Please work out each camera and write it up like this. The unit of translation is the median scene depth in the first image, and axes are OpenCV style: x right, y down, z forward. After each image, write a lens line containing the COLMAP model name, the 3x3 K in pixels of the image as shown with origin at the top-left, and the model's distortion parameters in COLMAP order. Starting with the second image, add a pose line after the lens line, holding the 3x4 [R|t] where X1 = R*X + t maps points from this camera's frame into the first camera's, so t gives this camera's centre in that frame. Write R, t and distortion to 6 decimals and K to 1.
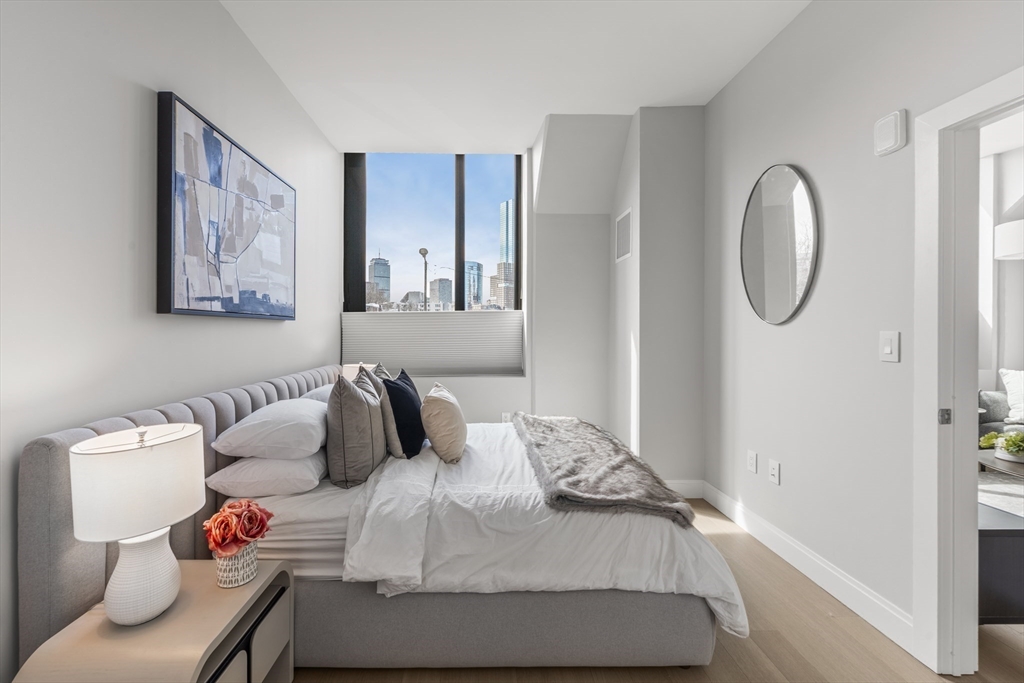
lens RADIAL K [[412.1, 0, 503.8], [0, 412.1, 346.9], [0, 0, 1]] dist [0.000844, -0.000036]
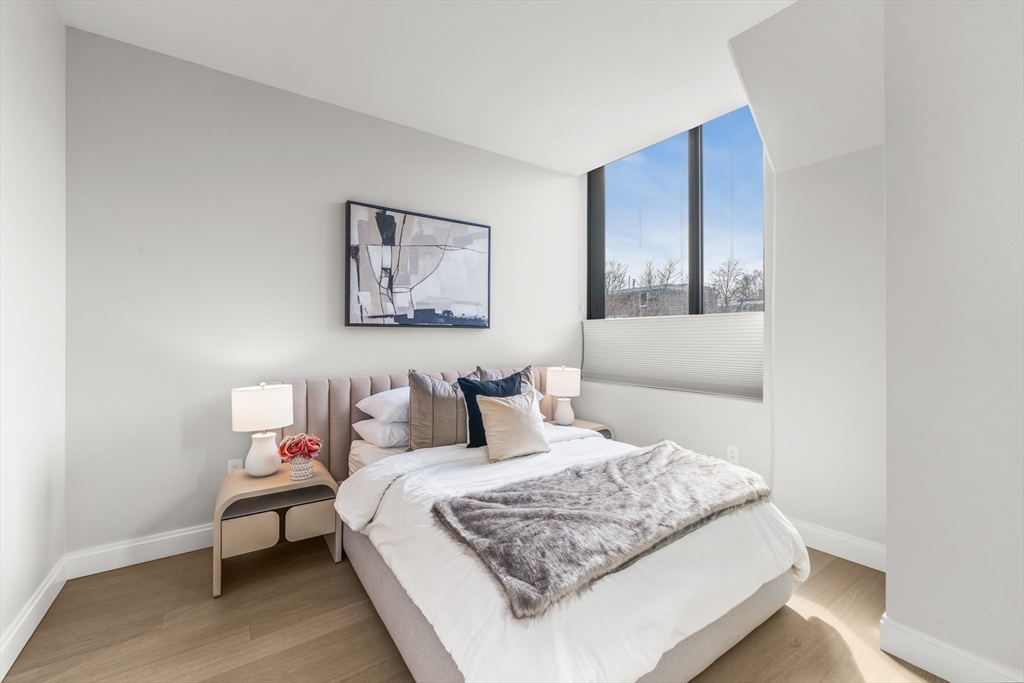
lens RADIAL K [[412.1, 0, 503.8], [0, 412.1, 346.9], [0, 0, 1]] dist [0.000844, -0.000036]
pose [[0.550784, 0.024220, -0.834296, 0.849615], [-0.037618, 0.999283, 0.004175, -0.021862], [0.833800, 0.029086, 0.551301, 0.490622]]
